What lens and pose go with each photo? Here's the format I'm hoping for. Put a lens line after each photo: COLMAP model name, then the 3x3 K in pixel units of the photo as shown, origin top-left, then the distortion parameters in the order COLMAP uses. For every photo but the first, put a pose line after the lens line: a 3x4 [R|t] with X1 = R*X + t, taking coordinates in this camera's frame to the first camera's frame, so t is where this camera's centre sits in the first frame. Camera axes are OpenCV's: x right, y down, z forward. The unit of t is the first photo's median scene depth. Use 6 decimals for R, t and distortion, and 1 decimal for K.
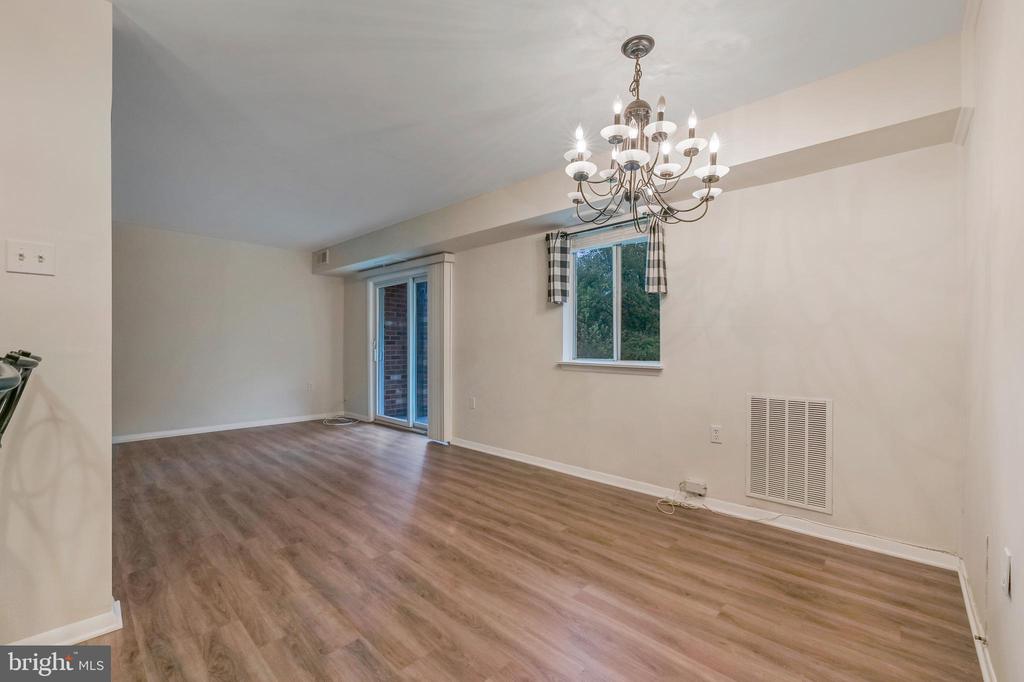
lens RADIAL K [[413.8, 0, 515.4], [0, 413.8, 356.4], [0, 0, 1]] dist [-0.005925, -0.000948]
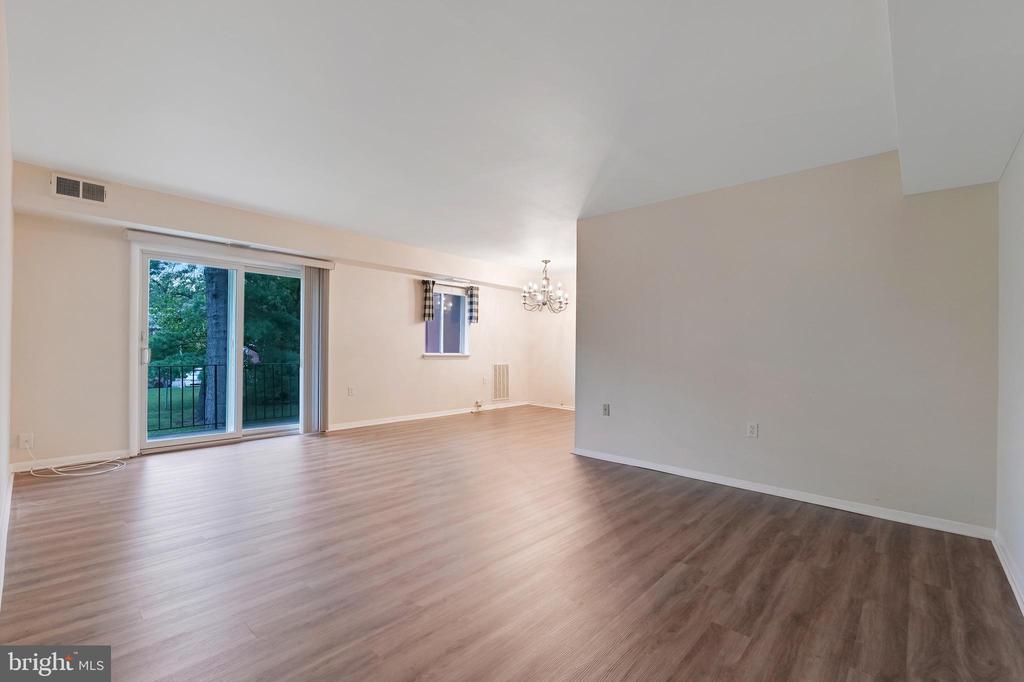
lens RADIAL K [[440.3, 0, 504.0], [0, 440.3, 340.2], [0, 0, 1]] dist [-0.000537, -0.000626]
pose [[0.014099, 0.012447, 0.999823, -2.485089], [0.011179, 0.999858, -0.012605, -0.027064], [-0.999838, 0.011354, 0.013958, 0.931520]]
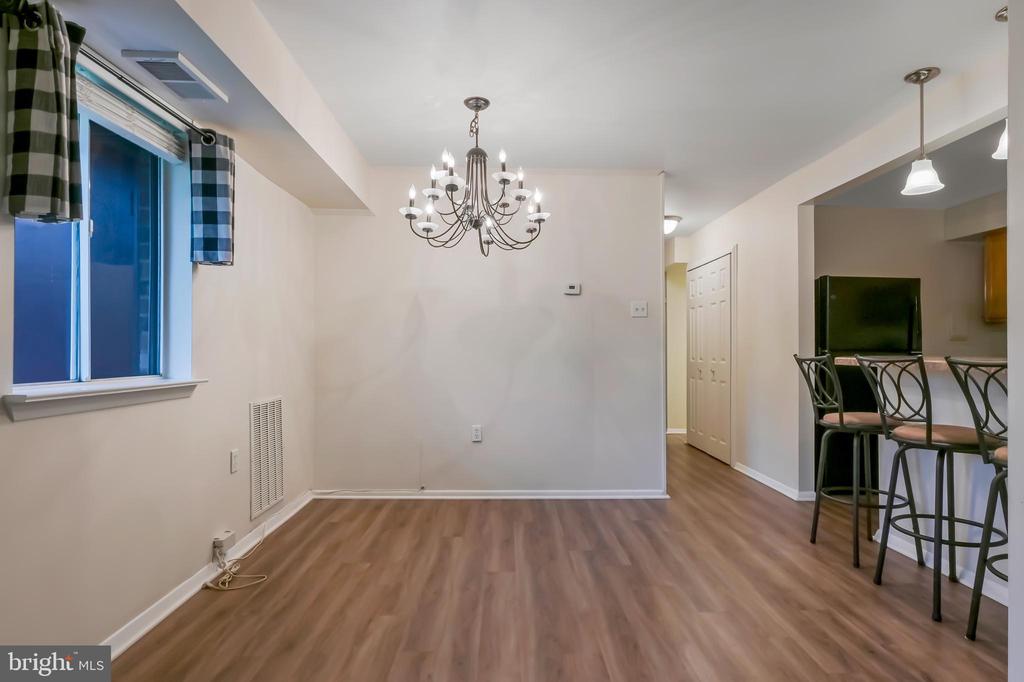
lens RADIAL K [[536.9, 0, 512.1], [0, 536.9, 343.3], [0, 0, 1]] dist [-0.006696, -0.001353]
pose [[-0.688407, 0.002999, 0.725318, -0.670030], [0.014288, 0.999853, 0.009427, -0.038626], [-0.725184, 0.016853, -0.688349, 1.452249]]
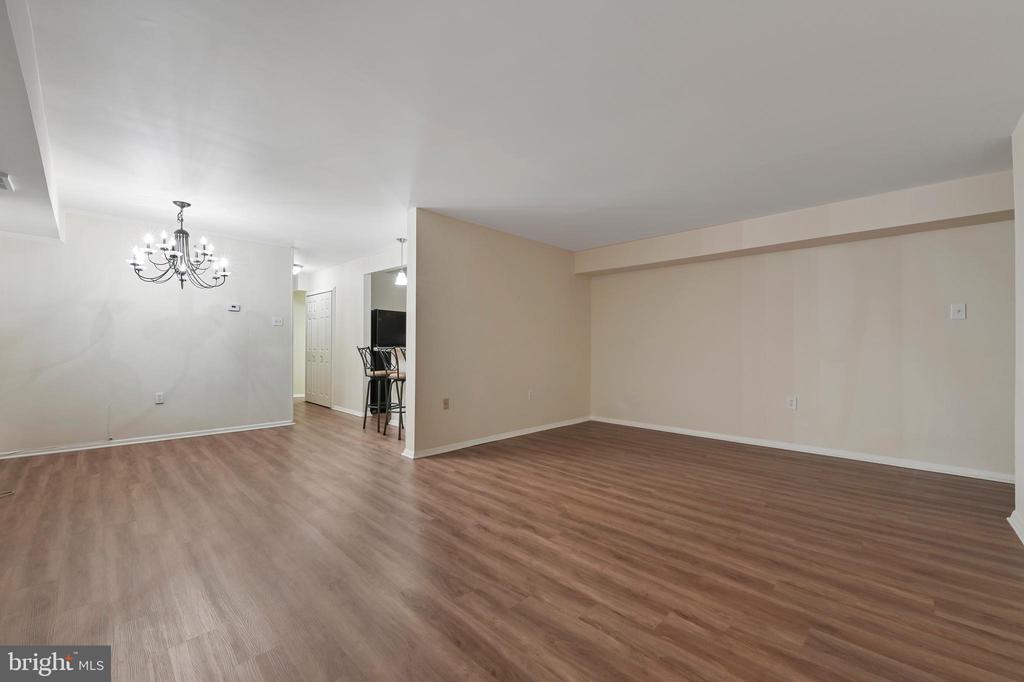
lens RADIAL K [[413.8, 0, 512.3], [0, 413.8, 342.9], [0, 0, 1]] dist [-0.005925, -0.000948]
pose [[-0.999458, -0.009333, 0.031578, -1.089964], [-0.008706, 0.999763, 0.019935, -0.059091], [-0.031757, 0.019649, -0.999302, 2.235162]]
